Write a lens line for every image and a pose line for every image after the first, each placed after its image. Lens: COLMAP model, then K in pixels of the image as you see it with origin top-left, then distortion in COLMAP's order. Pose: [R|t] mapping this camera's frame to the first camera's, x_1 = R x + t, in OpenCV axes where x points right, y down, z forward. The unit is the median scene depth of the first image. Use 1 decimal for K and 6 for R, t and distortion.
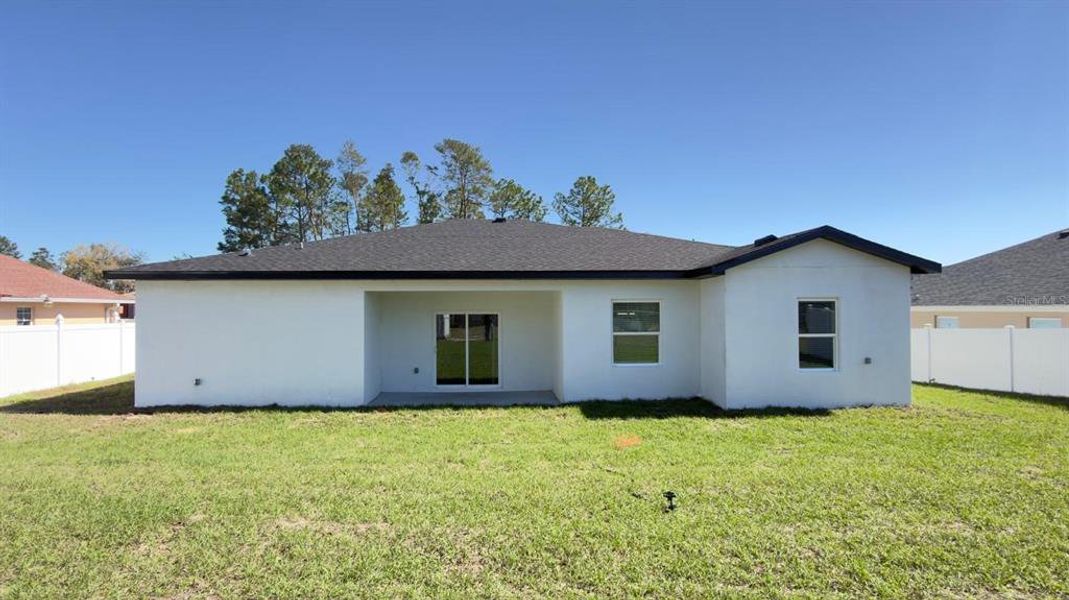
lens RADIAL K [[525.1, 0, 534.5], [0, 525.1, 300.0], [0, 0, 1]] dist [0.000779, 0.000189]
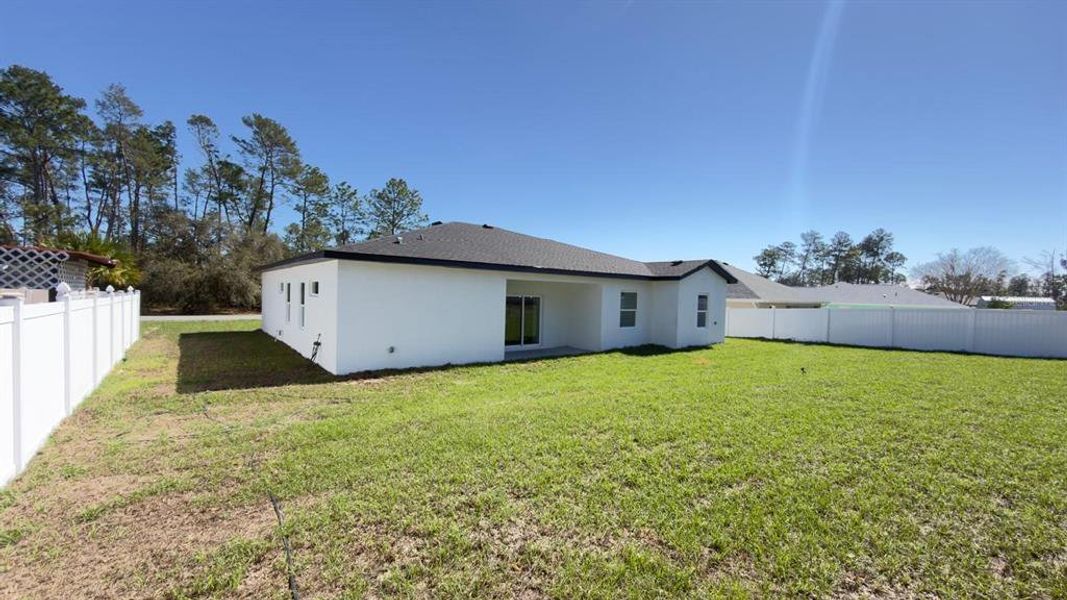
lens RADIAL K [[439.8, 0, 530.7], [0, 439.8, 303.2], [0, 0, 1]] dist [0.001574, 0.000073]
pose [[0.789495, 0.012082, 0.613638, -0.983831], [-0.041390, 0.998578, 0.033591, 0.003786], [-0.612359, -0.051918, 0.788873, 0.027498]]
